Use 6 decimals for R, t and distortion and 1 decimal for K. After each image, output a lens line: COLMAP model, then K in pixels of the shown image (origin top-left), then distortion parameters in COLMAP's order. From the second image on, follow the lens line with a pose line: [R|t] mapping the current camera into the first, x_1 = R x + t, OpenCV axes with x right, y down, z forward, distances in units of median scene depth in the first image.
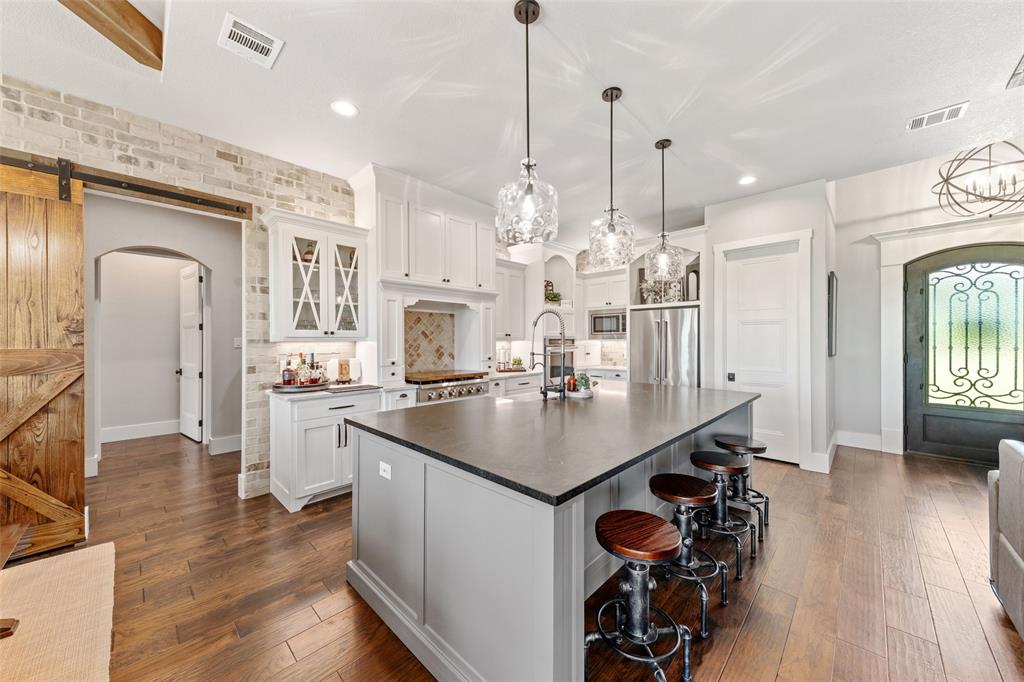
lens RADIAL K [[363.8, 0, 512.0], [0, 363.8, 340.8], [0, 0, 1]] dist [0.008560, 0.000000]
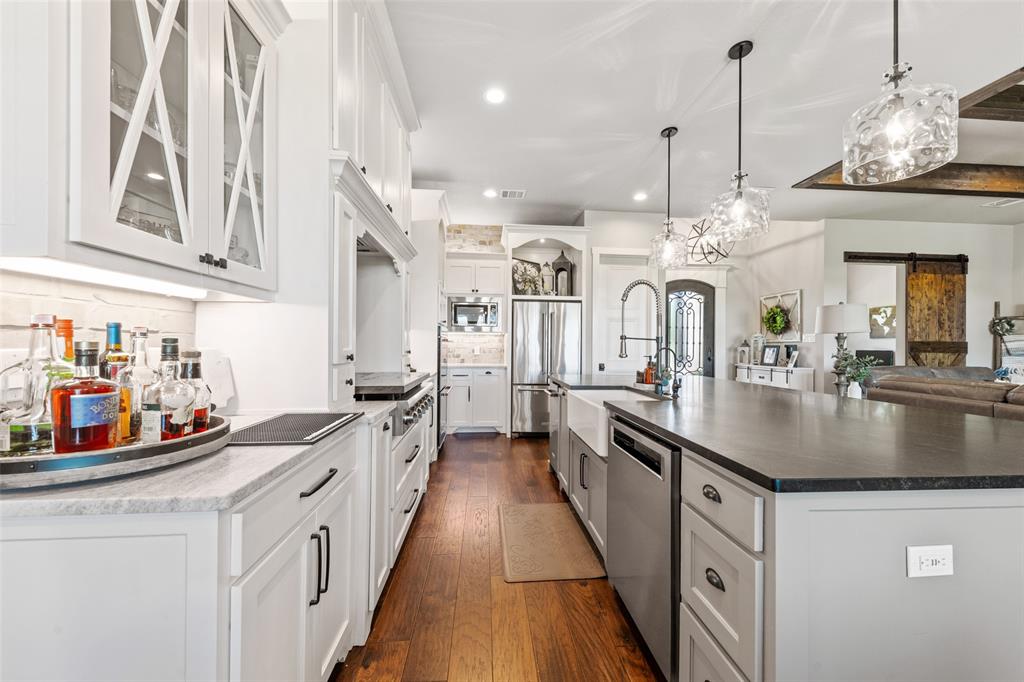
lens RADIAL K [[369.4, 0, 513.6], [0, 369.4, 342.9], [0, 0, 1]] dist [0.008508, -0.000064]
pose [[0.658132, 0.013256, 0.752786, -0.520671], [-0.010829, 0.999908, -0.008139, 0.043969], [-0.752824, -0.002795, 0.658216, 0.537064]]
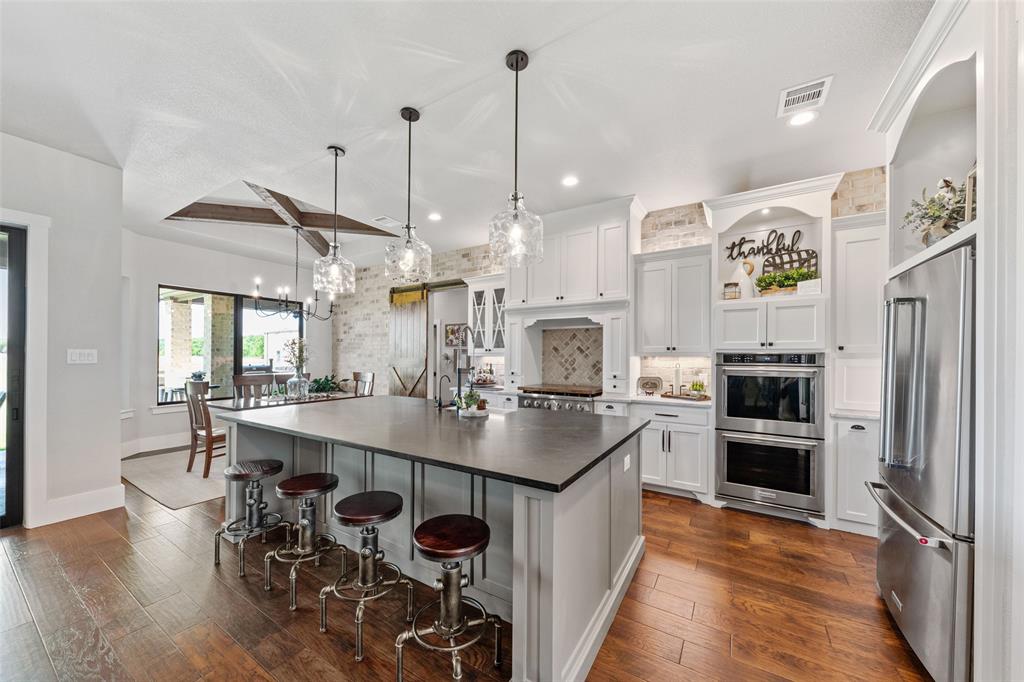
lens RADIAL K [[358.1, 0, 516.6], [0, 358.1, 355.4], [0, 0, 1]] dist [0.000548, -0.000006]
pose [[0.218163, 0.002952, -0.975908, 0.870058], [-0.006020, 0.999980, 0.001679, -0.002575], [0.975894, 0.005508, 0.218176, 0.720629]]
